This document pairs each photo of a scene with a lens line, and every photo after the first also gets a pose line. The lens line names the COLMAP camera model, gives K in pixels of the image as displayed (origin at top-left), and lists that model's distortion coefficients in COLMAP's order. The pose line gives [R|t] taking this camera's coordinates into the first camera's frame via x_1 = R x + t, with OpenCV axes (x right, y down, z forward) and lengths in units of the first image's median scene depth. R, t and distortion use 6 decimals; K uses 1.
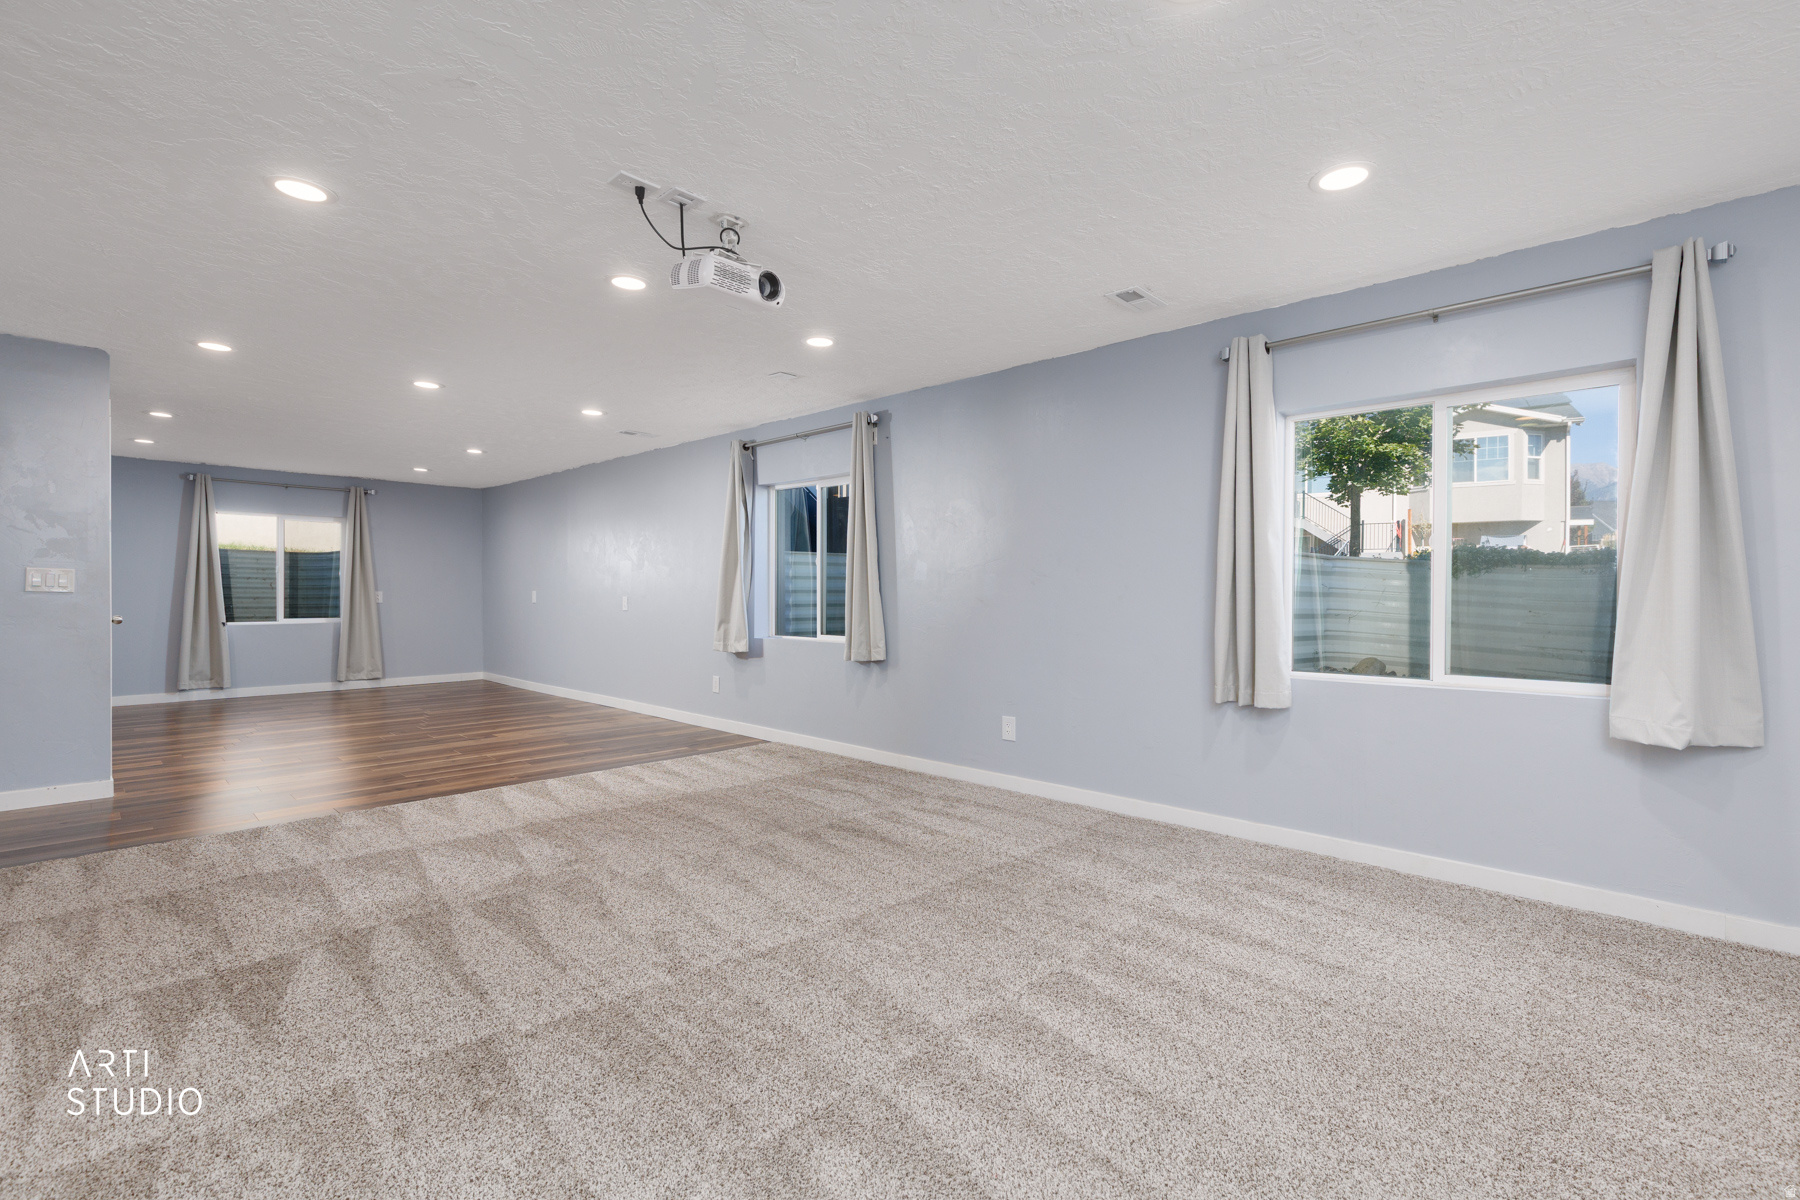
lens RADIAL K [[802.4, 0, 905.5], [0, 802.4, 593.0], [0, 0, 1]] dist [0.009101, -0.000369]
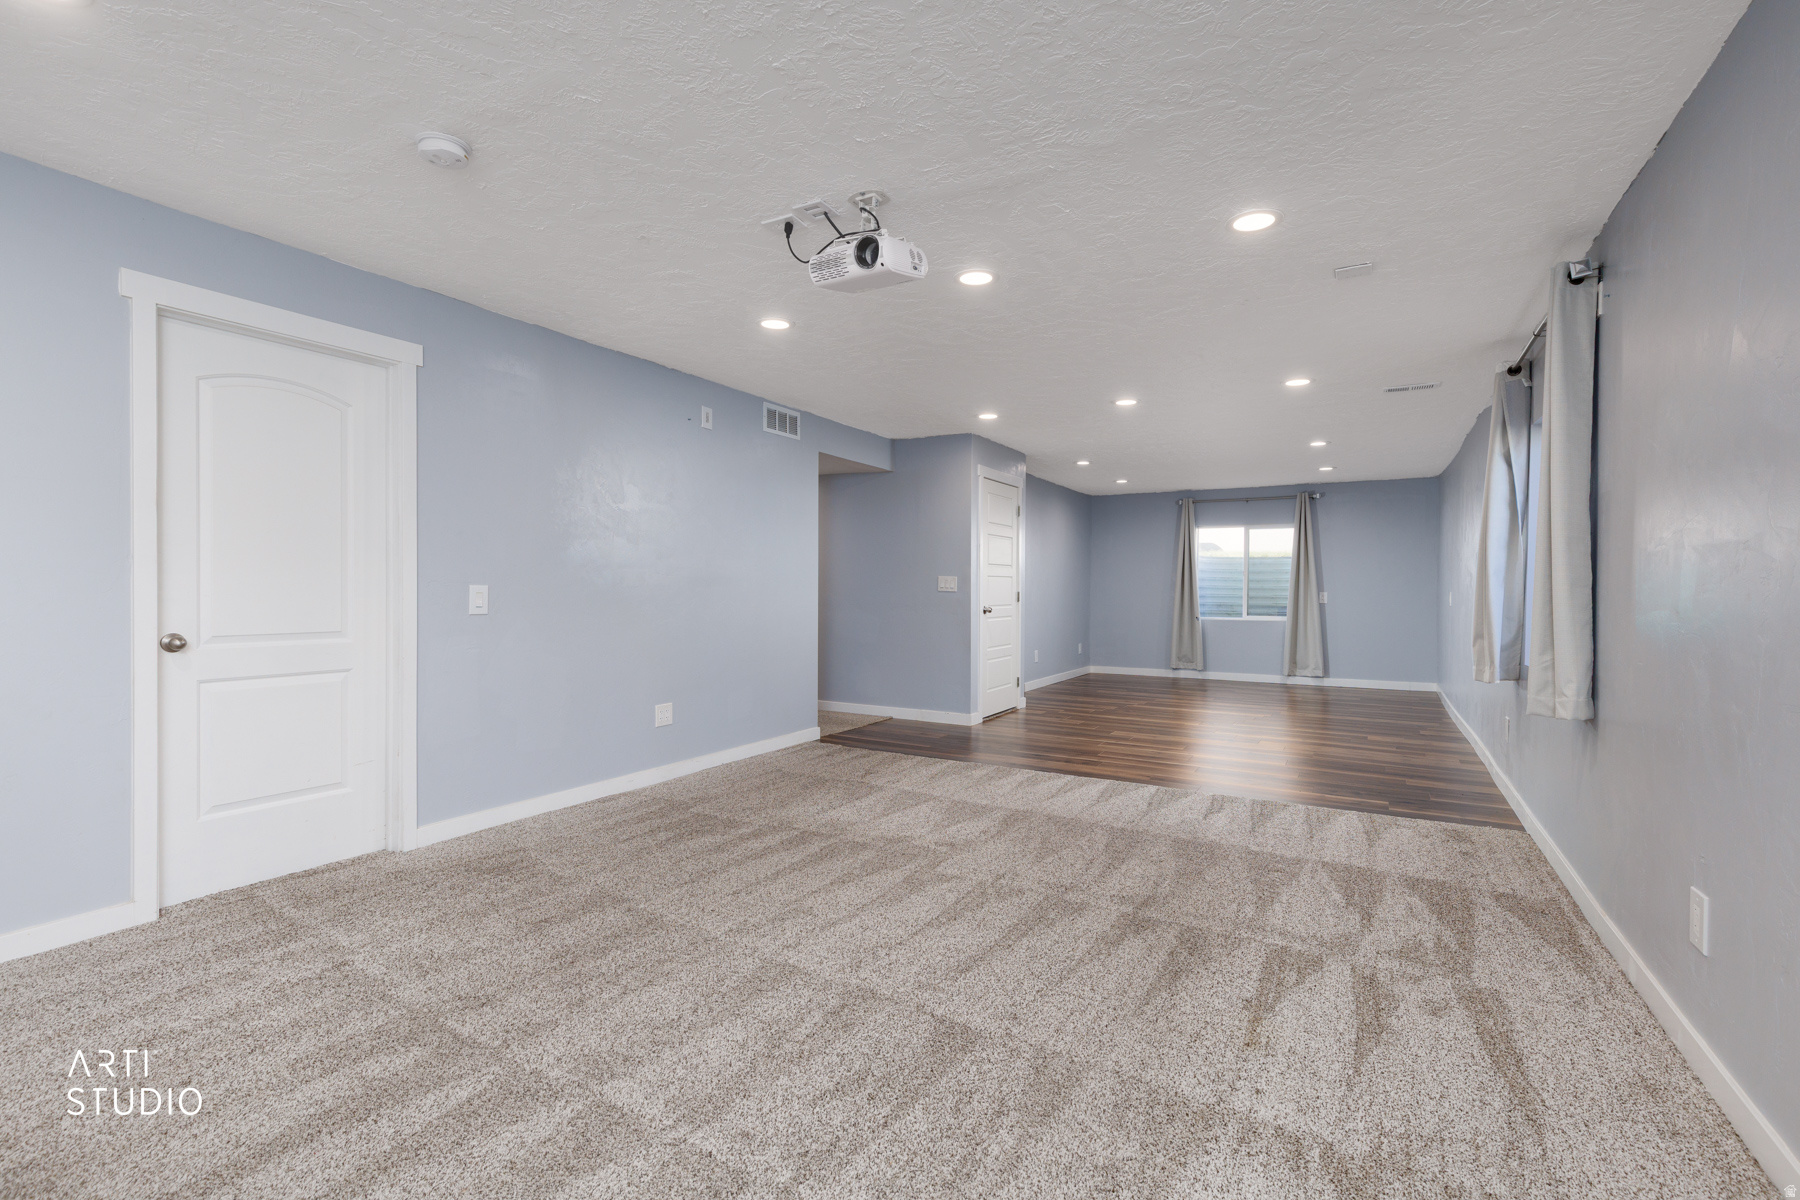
lens RADIAL K [[802.4, 0, 905.5], [0, 802.4, 593.0], [0, 0, 1]] dist [0.009101, -0.000369]
pose [[0.242805, 0.004284, -0.970066, 0.536519], [-0.006662, 0.999974, 0.002749, -0.000439], [0.970052, 0.005795, 0.242828, 0.611144]]
